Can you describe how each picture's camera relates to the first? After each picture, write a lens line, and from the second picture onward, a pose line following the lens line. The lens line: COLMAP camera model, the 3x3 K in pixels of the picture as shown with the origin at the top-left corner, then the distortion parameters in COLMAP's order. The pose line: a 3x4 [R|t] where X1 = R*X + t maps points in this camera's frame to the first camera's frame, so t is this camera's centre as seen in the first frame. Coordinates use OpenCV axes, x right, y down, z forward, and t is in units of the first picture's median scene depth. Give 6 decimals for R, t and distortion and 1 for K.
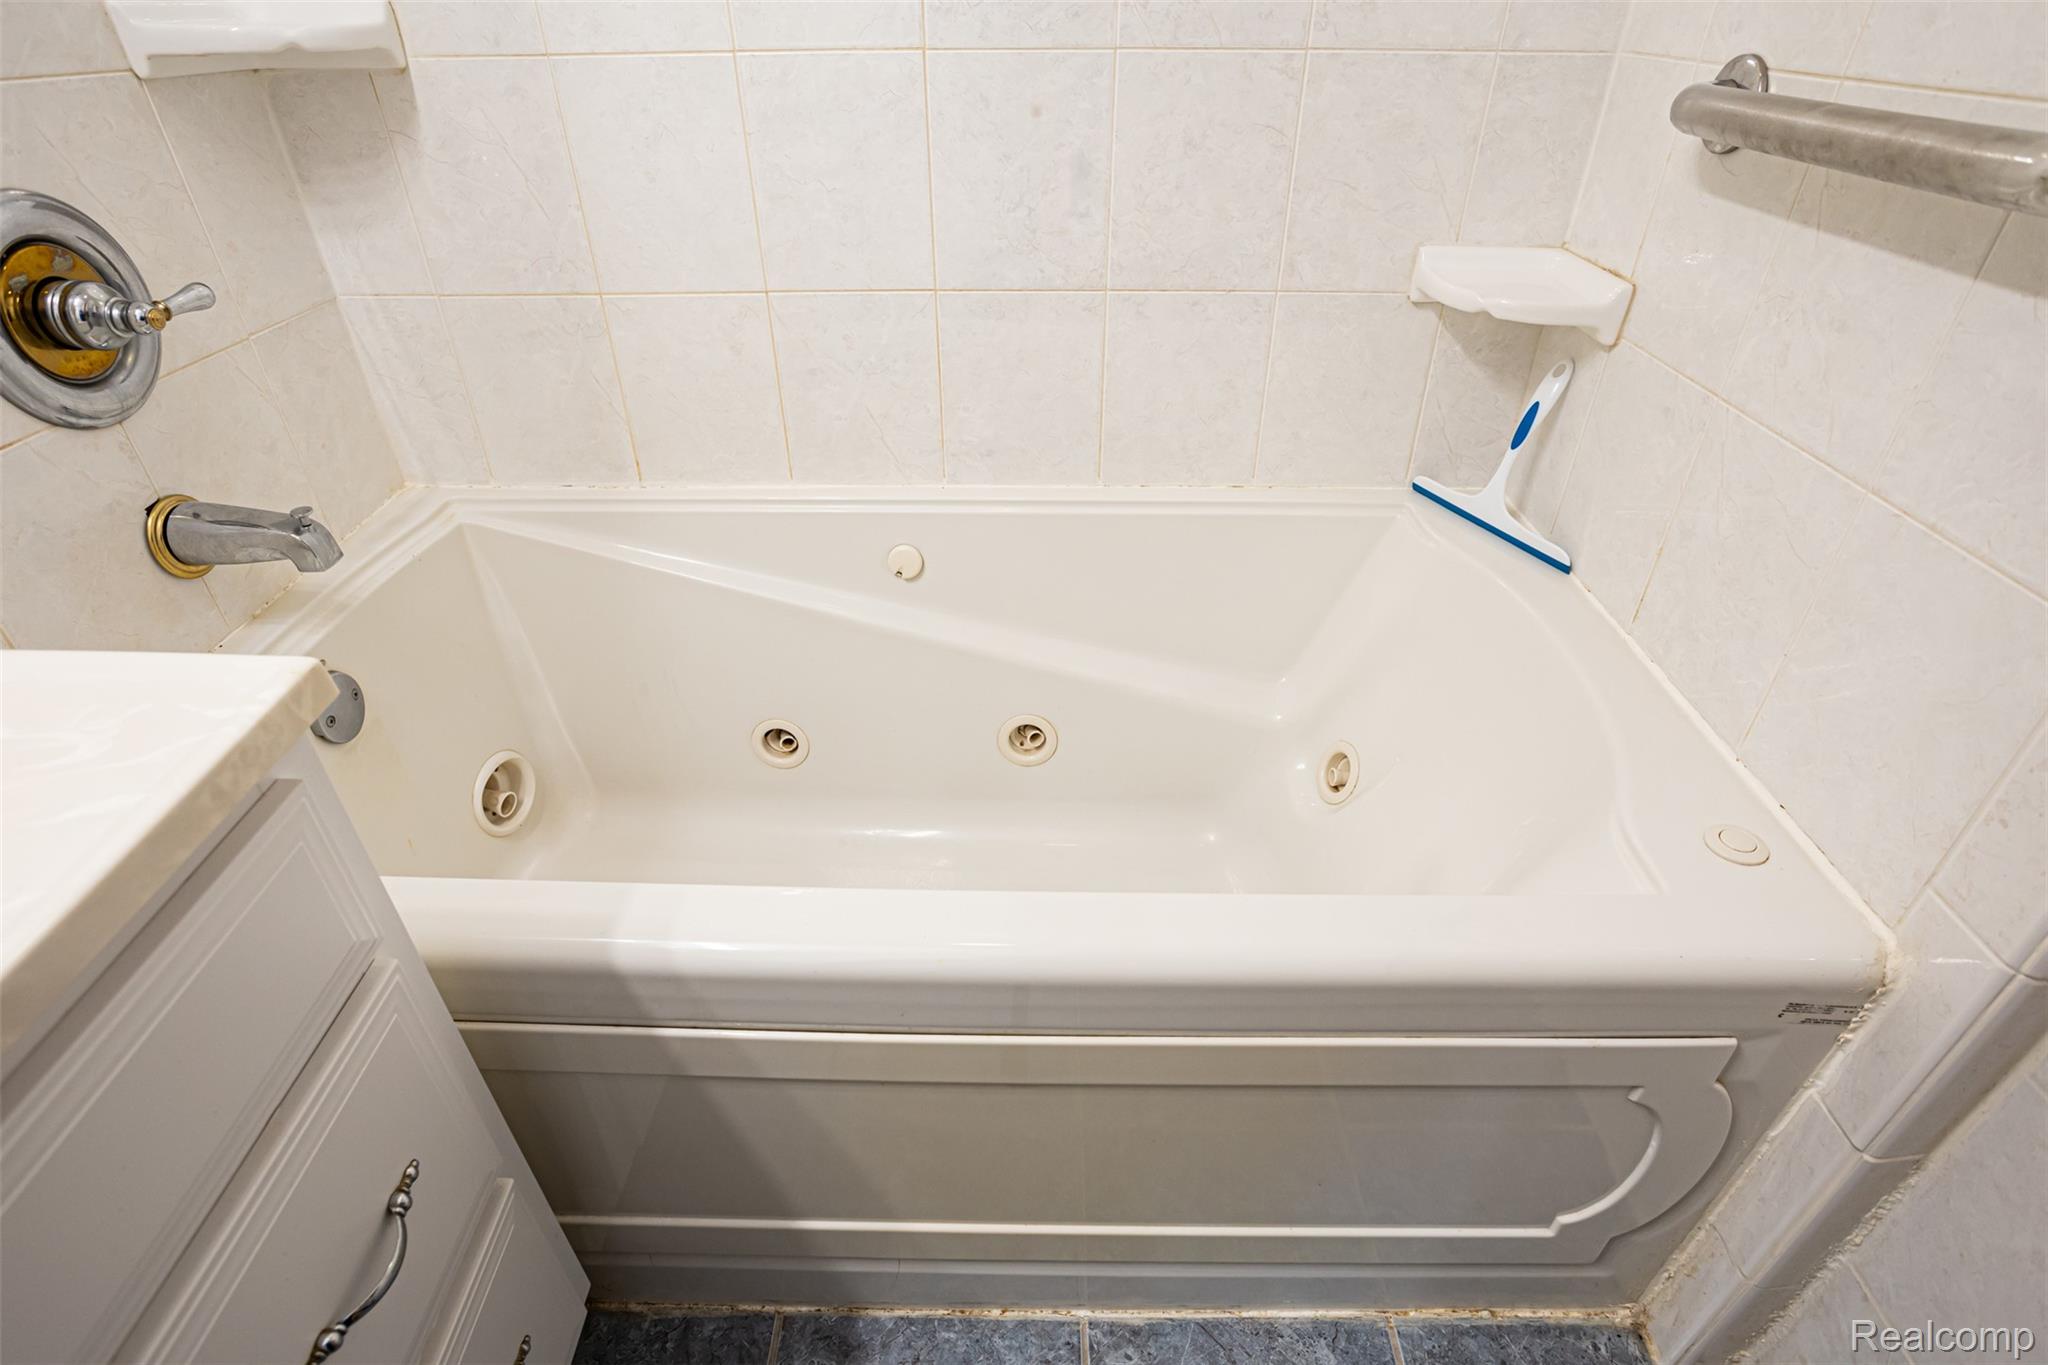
lens RADIAL K [[1042.6, 0, 1023.5], [0, 1042.6, 678.9], [0, 0, 1]] dist [-0.066477, 0.038401]
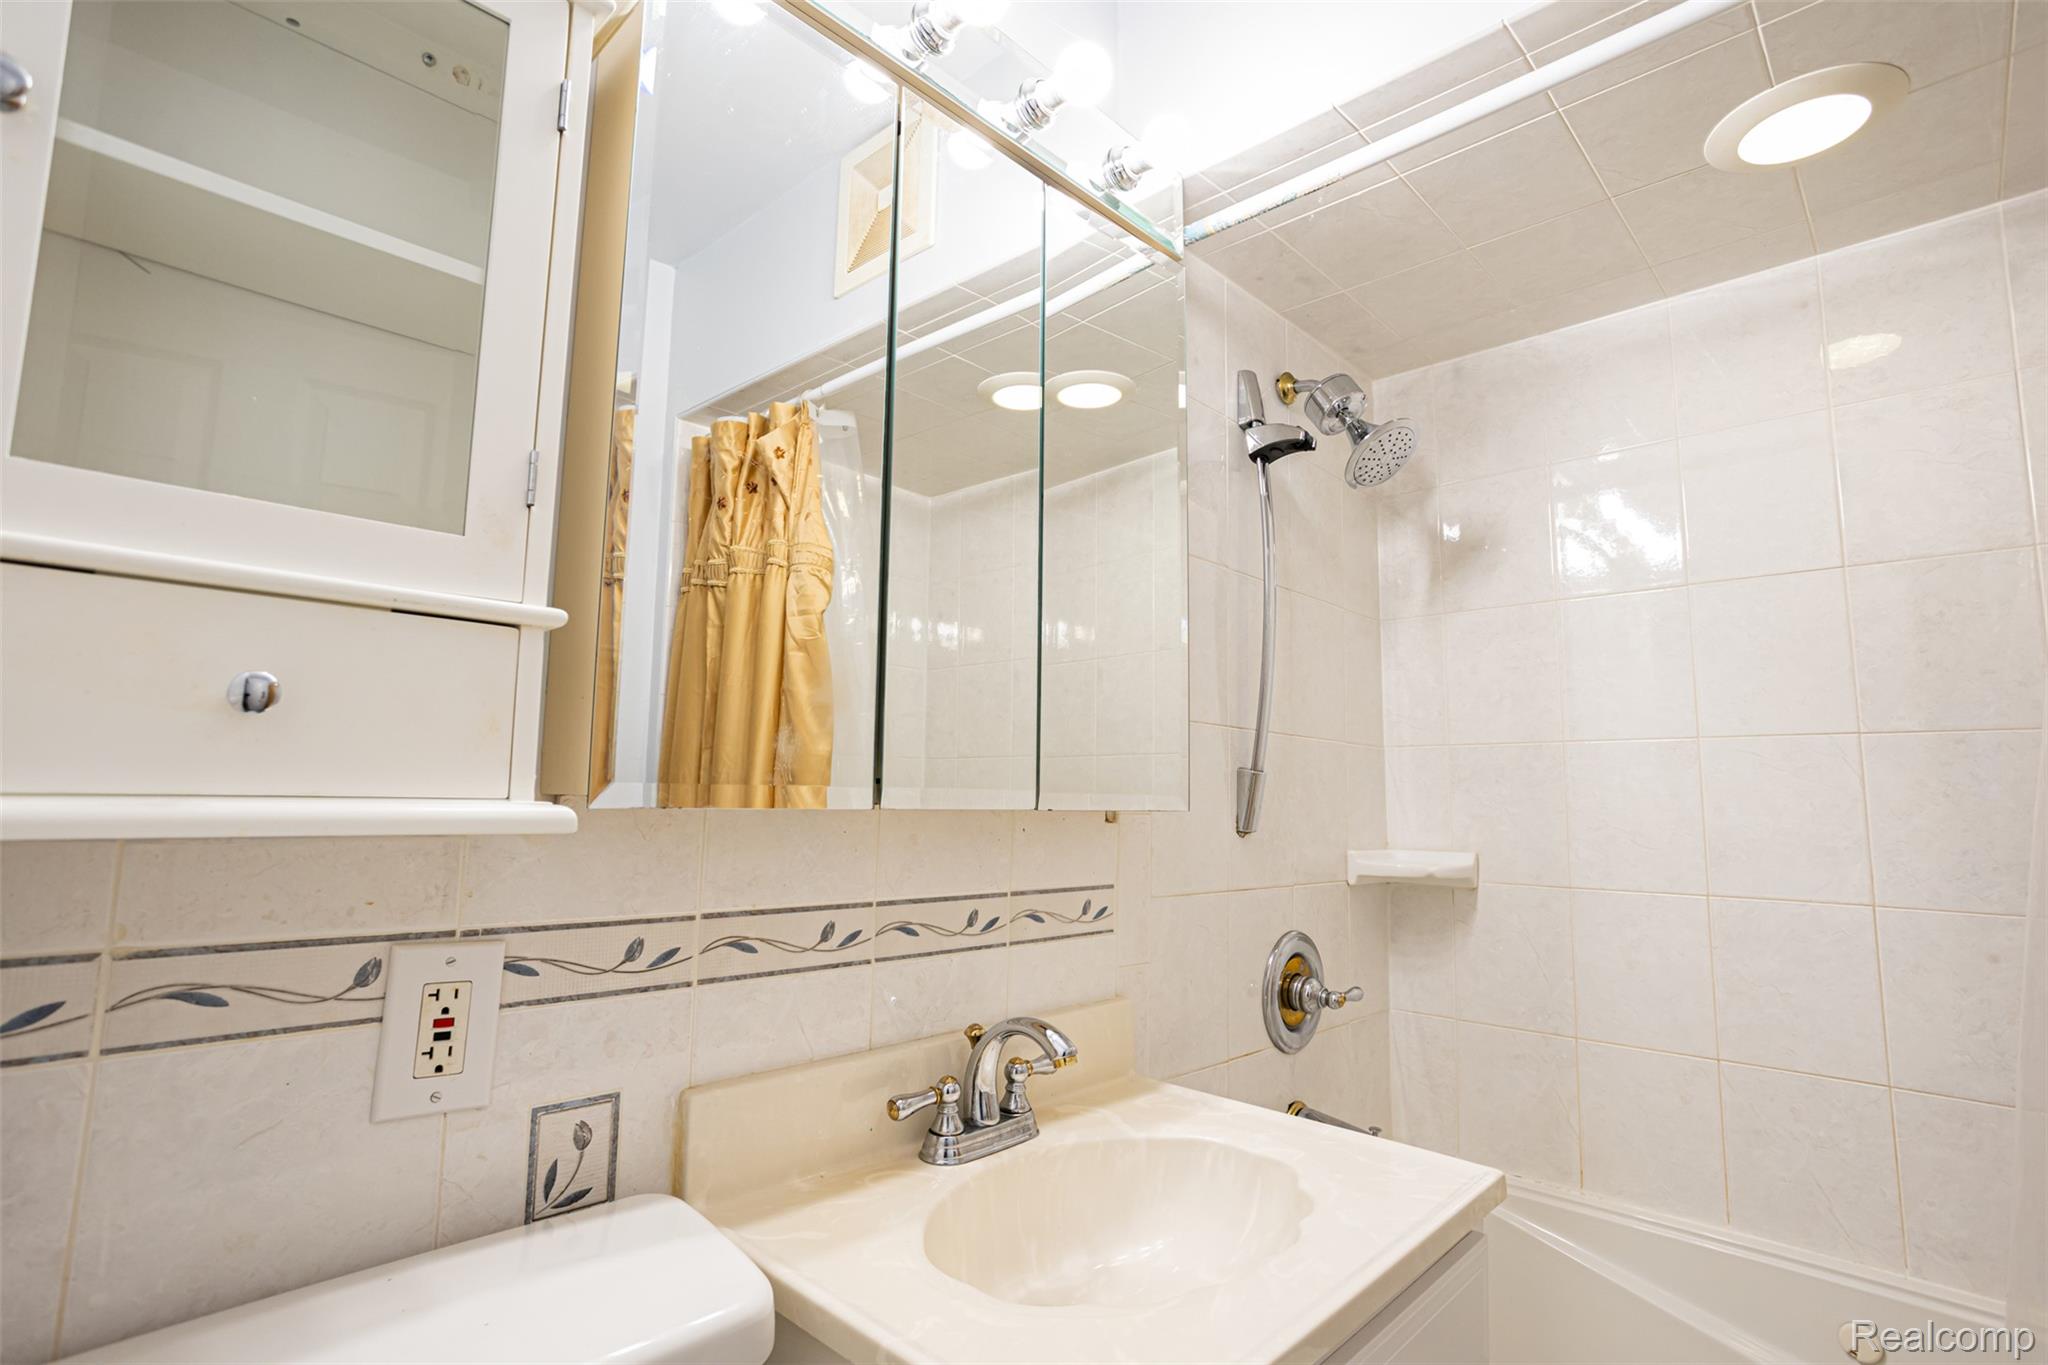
lens RADIAL K [[1008.1, 0, 1015.3], [0, 1008.1, 674.9], [0, 0, 1]] dist [-0.063526, 0.034115]
pose [[0.728754, -0.067530, -0.681437, -0.020546], [-0.407645, 0.756807, -0.510949, 0.280703], [0.550221, 0.650141, 0.523998, -0.508952]]
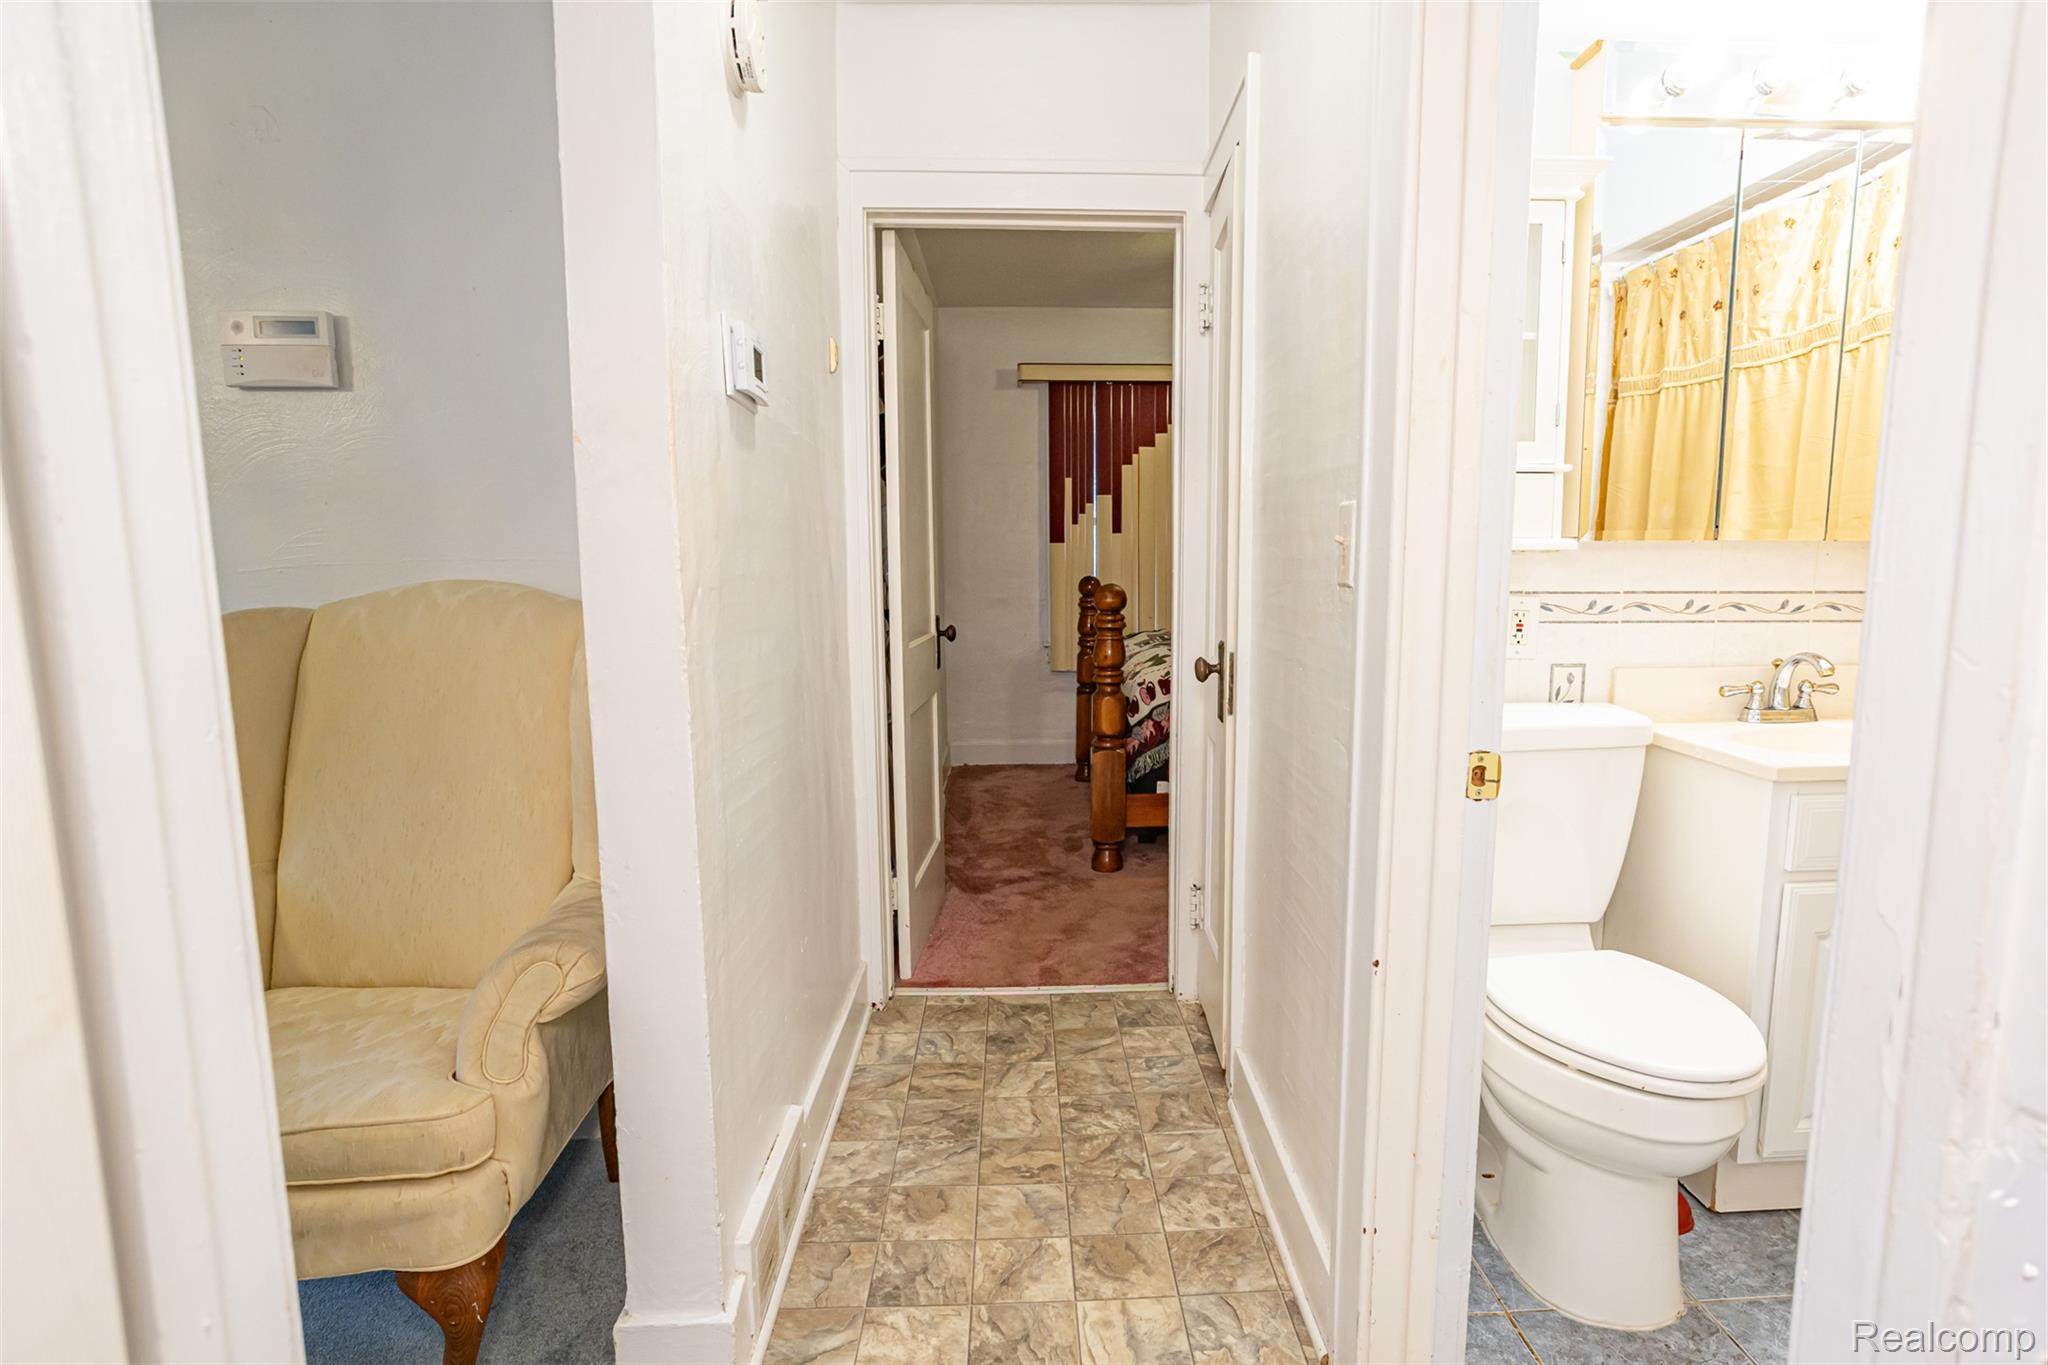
lens RADIAL K [[1068.9, 0, 1061.4], [0, 1068.9, 708.3], [0, 0, 1]] dist [-0.071194, 0.050748]
pose [[0.051603, 0.140256, -0.988770, 1.050567], [-0.566496, 0.819493, 0.086680, 0.690312], [0.822447, 0.555661, 0.121743, -1.030093]]
